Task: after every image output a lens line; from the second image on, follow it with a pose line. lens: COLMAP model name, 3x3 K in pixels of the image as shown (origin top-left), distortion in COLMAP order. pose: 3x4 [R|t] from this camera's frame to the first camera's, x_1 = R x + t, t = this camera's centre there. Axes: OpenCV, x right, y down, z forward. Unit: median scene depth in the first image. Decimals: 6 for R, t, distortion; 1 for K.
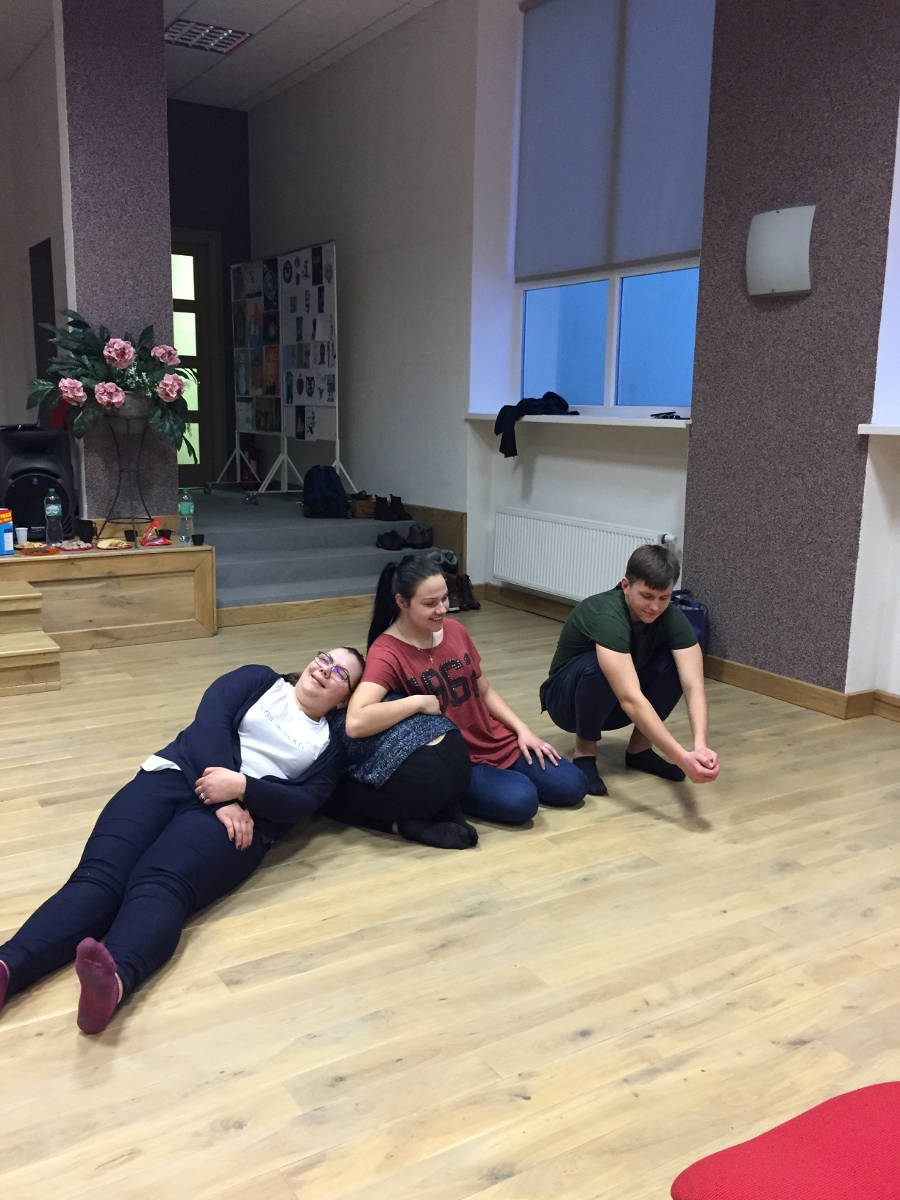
lens RADIAL K [[1038.7, 0, 450.0], [0, 1038.7, 600.0], [0, 0, 1]] dist [0.006829, -0.002832]
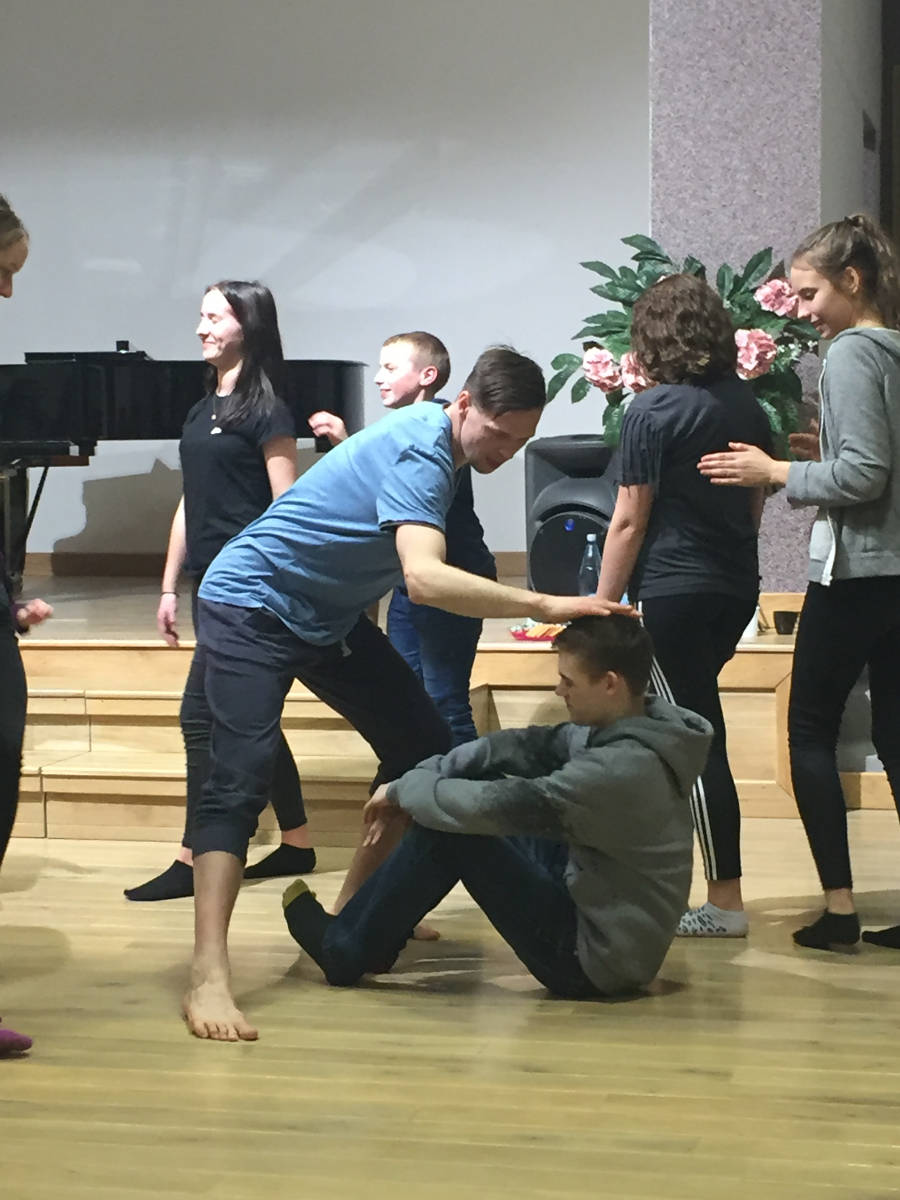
lens RADIAL K [[2489.2, 0, 450.0], [0, 2489.2, 600.0], [0, 0, 1]] dist [0.012746, -0.254742]
pose [[0.718621, 0.022304, -0.695044, 0.699304], [-0.092495, 0.993671, -0.063745, 0.032882], [0.689223, 0.110096, 0.716135, -0.076223]]
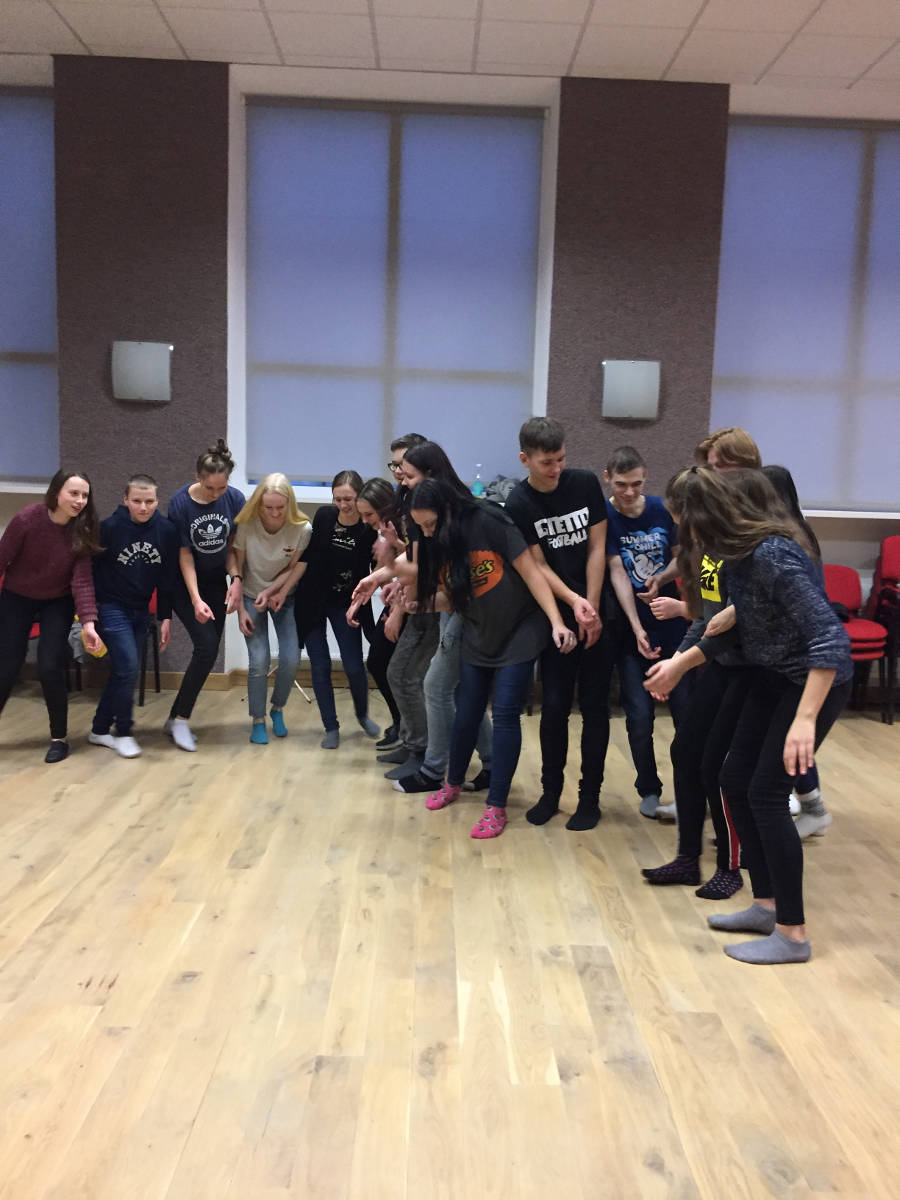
lens RADIAL K [[1022.3, 0, 450.0], [0, 1022.3, 600.0], [0, 0, 1]] dist [-0.007779, -0.003098]
pose [[0.513085, -0.094429, 0.853128, -0.652574], [0.135629, 0.990363, 0.028050, -0.010914], [-0.847555, 0.101317, 0.520947, -0.036448]]
